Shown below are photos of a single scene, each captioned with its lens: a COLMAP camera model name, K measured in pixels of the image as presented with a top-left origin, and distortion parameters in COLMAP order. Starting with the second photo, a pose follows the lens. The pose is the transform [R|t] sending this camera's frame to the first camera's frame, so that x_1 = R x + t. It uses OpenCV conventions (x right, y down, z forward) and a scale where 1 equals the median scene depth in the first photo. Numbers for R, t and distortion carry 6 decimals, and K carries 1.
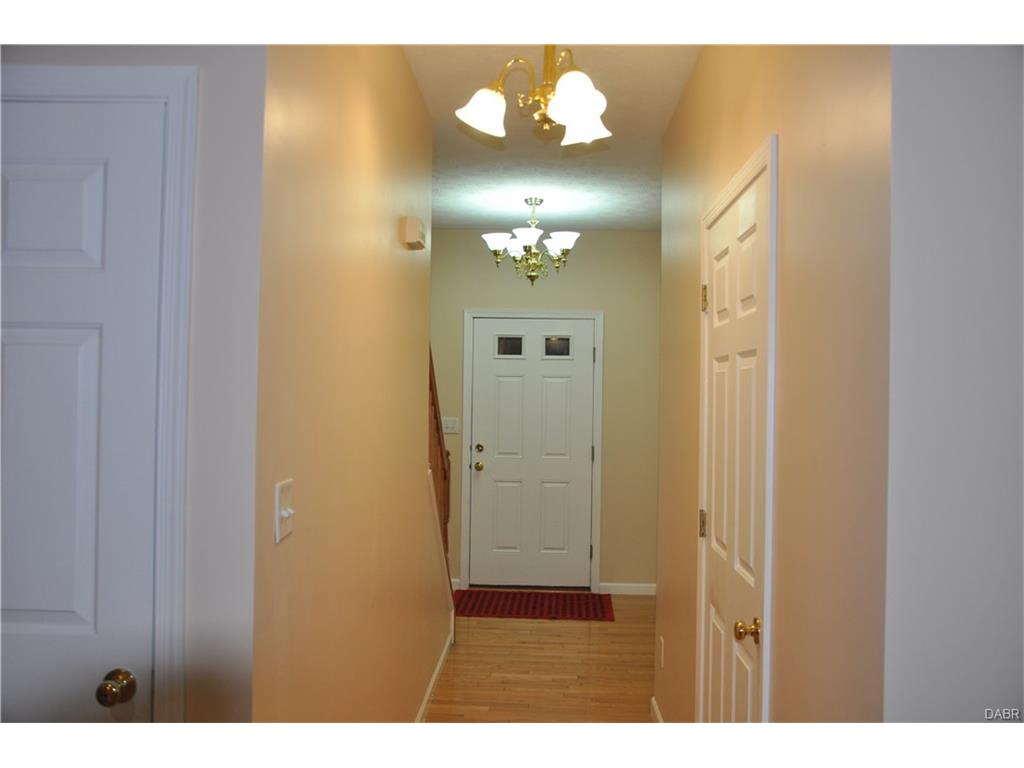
lens RADIAL K [[927.8, 0, 512.0], [0, 927.8, 384.0], [0, 0, 1]] dist [-0.144883, 0.002531]
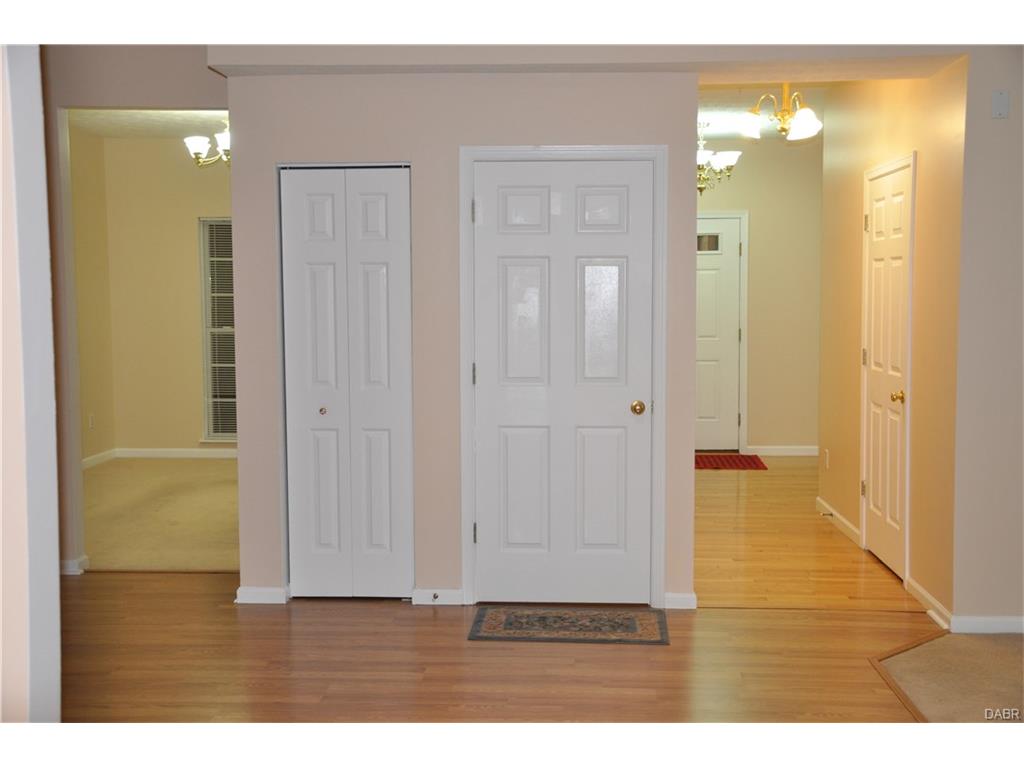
lens RADIAL K [[1192.4, 0, 512.0], [0, 1192.4, 384.0], [0, 0, 1]] dist [-0.002400, 0.348242]
pose [[0.999434, -0.018159, -0.028327, -0.380490], [0.020635, 0.995752, 0.089733, -0.009714], [0.026577, -0.090266, 0.995563, -1.216266]]
